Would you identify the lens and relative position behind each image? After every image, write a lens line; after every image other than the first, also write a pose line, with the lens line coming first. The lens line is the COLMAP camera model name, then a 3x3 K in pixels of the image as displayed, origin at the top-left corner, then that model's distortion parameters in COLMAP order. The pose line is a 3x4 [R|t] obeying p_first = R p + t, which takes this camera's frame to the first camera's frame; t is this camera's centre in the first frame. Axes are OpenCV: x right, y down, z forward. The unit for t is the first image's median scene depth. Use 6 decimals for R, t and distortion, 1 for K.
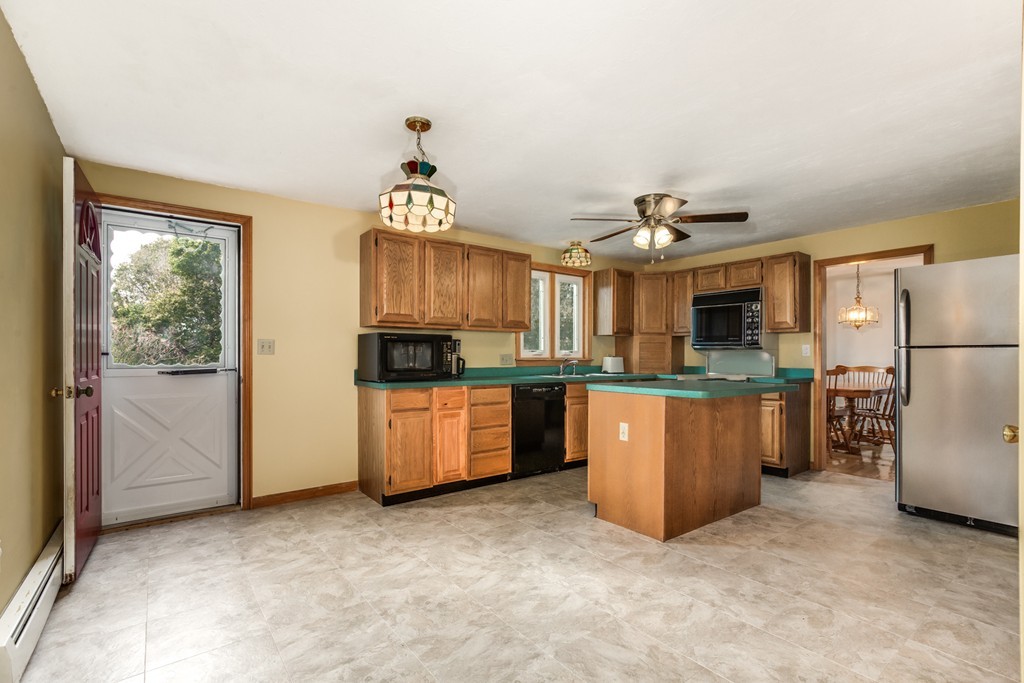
lens RADIAL K [[465.5, 0, 517.0], [0, 465.5, 354.8], [0, 0, 1]] dist [-0.001974, -0.000057]
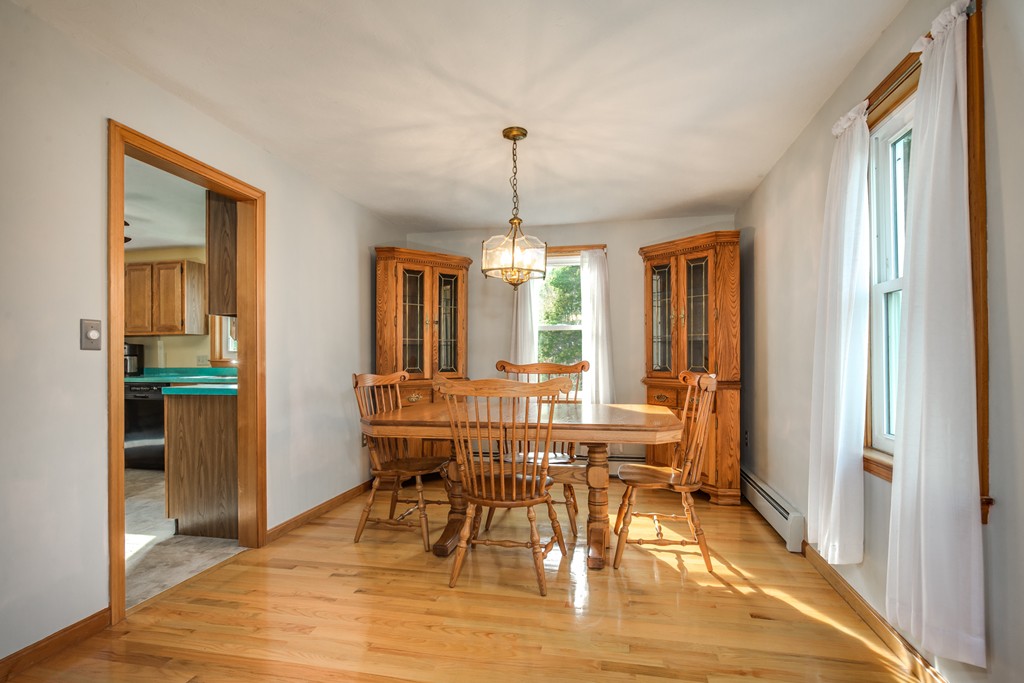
lens RADIAL K [[496.4, 0, 511.4], [0, 496.4, 355.1], [0, 0, 1]] dist [0.000754, 0.000201]
pose [[0.651618, -0.012546, -0.758443, 1.442215], [0.011690, 0.999911, -0.006498, 0.015313], [0.758457, -0.004632, 0.651707, 0.897051]]
